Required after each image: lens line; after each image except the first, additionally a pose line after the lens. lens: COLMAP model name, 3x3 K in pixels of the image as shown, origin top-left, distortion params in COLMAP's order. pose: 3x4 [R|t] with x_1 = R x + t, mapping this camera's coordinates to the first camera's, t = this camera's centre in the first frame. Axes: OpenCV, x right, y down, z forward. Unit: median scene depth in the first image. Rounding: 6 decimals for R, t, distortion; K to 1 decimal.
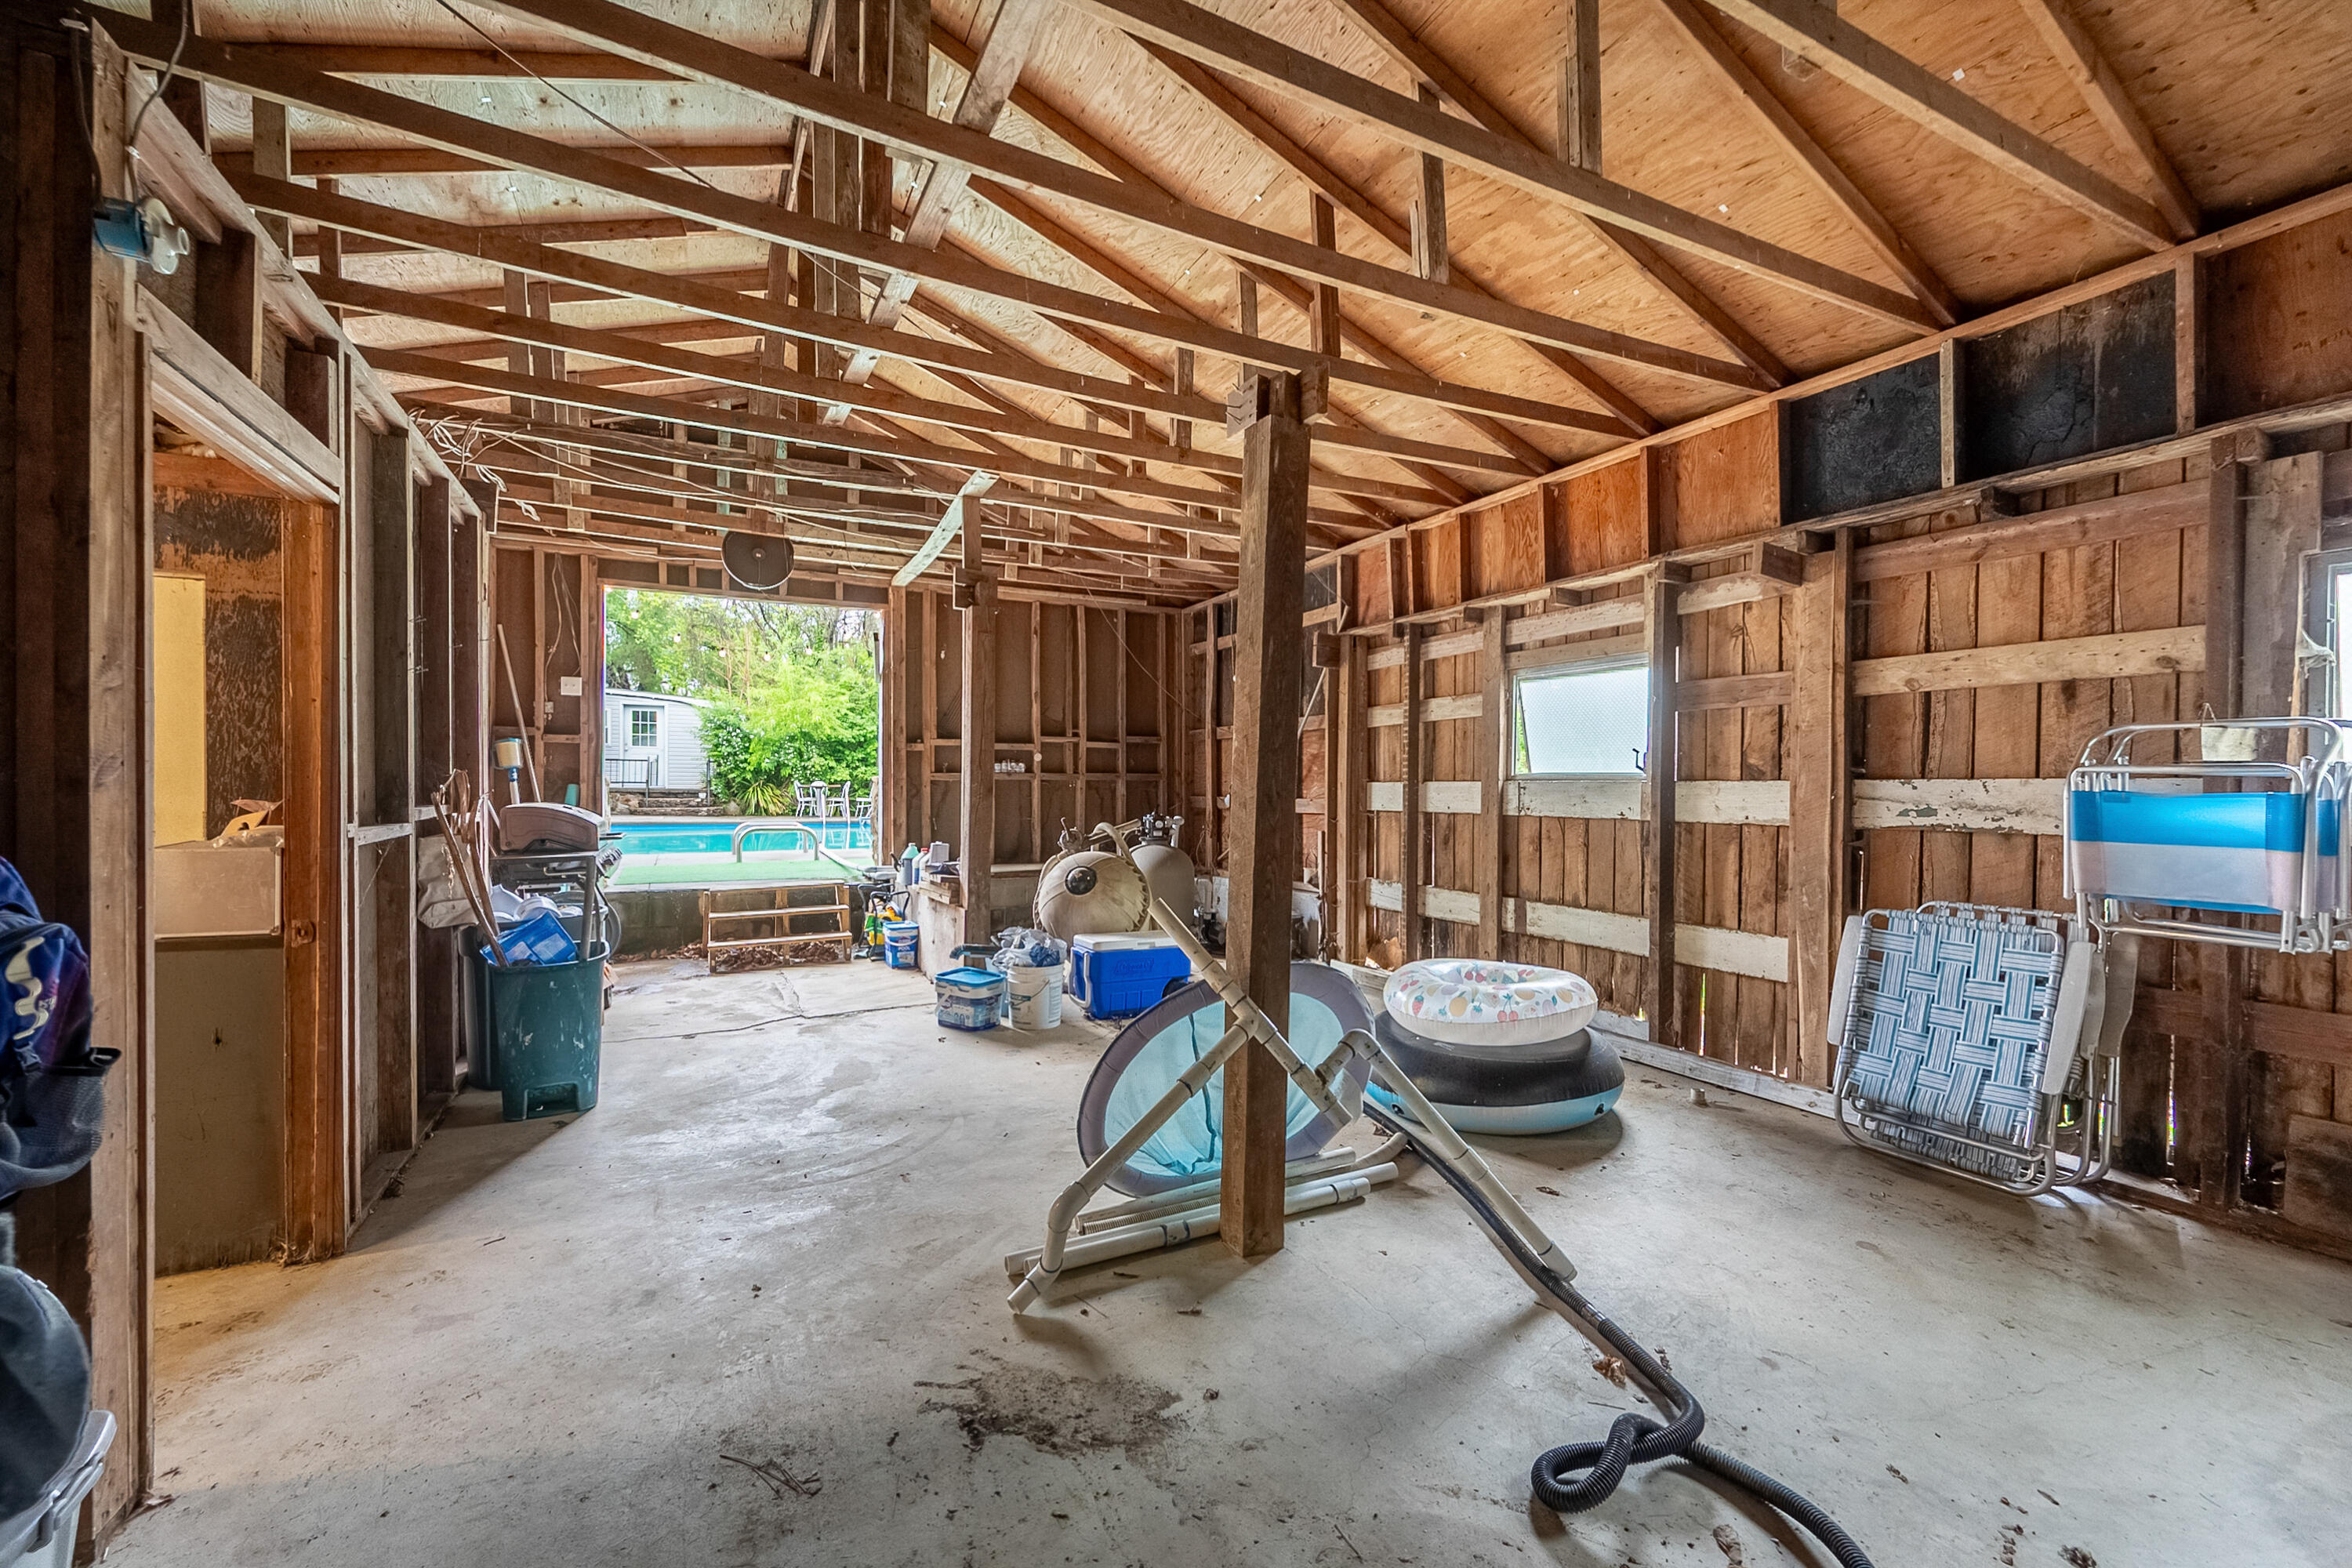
lens RADIAL K [[957.3, 0, 1178.1], [0, 957.3, 786.0], [0, 0, 1]] dist [-0.001268, -0.000045]
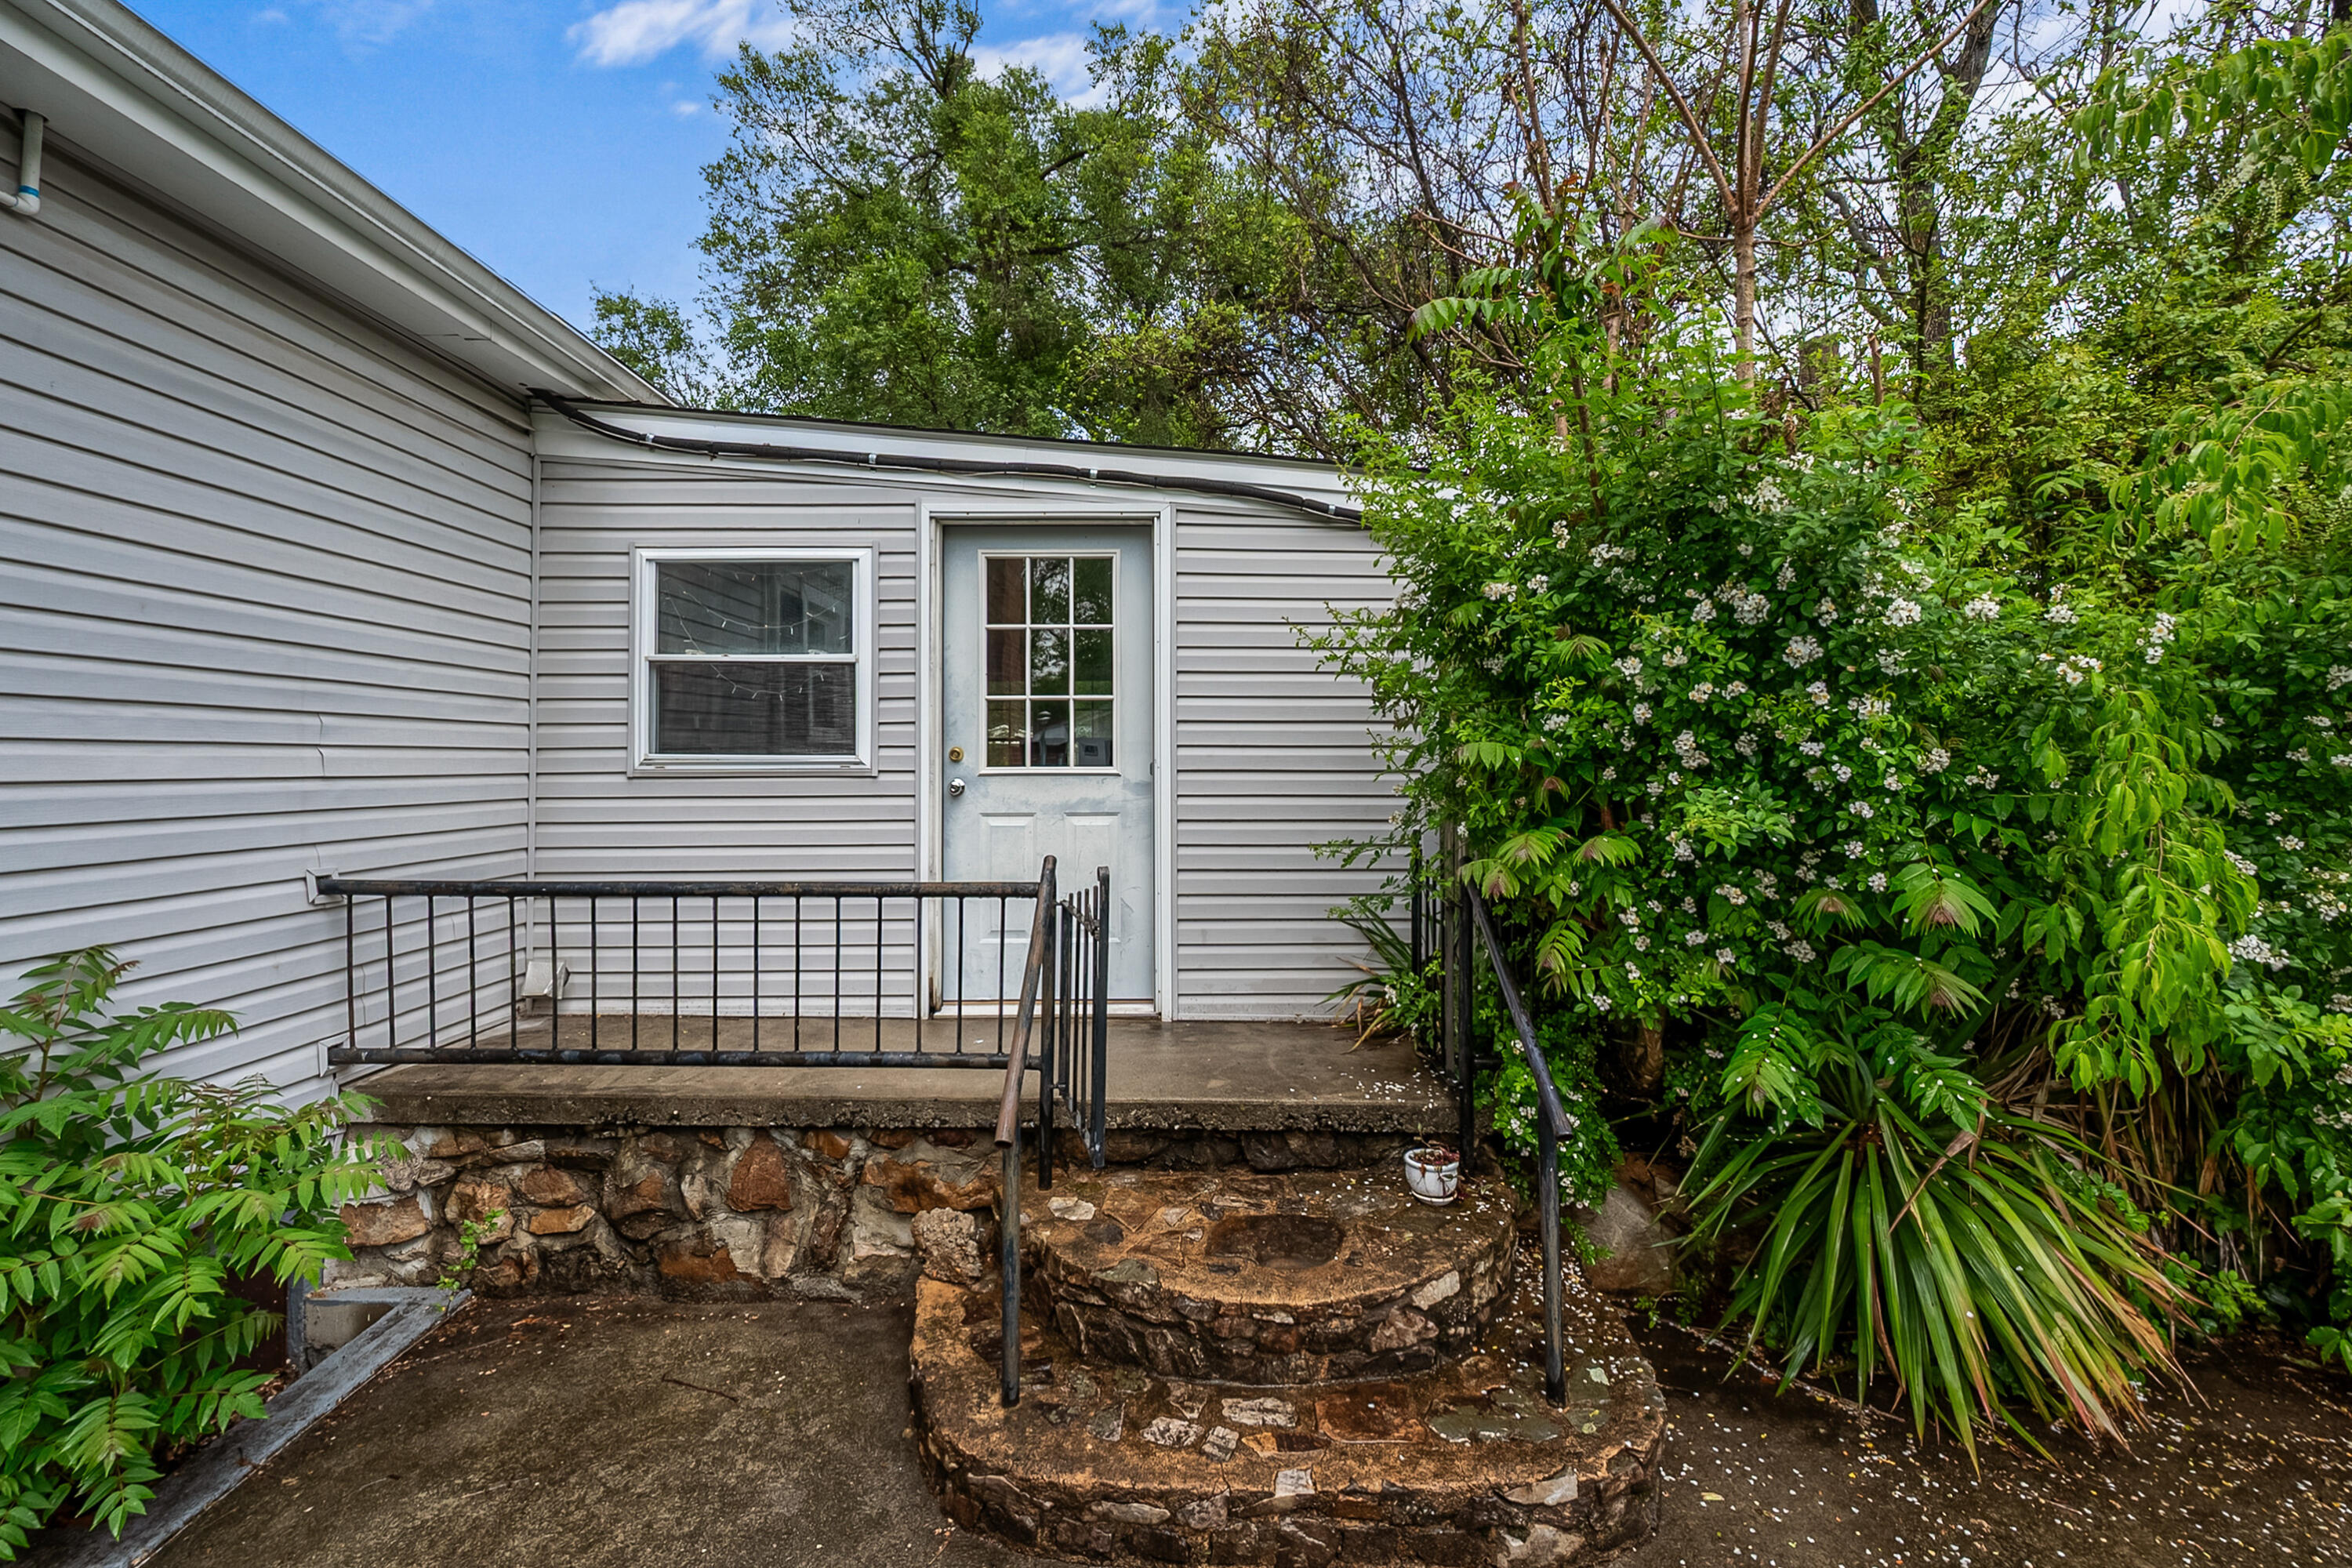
lens RADIAL K [[957.3, 0, 1182.0], [0, 957.3, 773.8], [0, 0, 1]] dist [-0.001268, -0.000045]
pose [[0.895491, 0.001094, -0.445078, -0.463139], [-0.000881, 0.999999, 0.000684, -0.040740], [0.445078, -0.000220, 0.895492, 0.862380]]
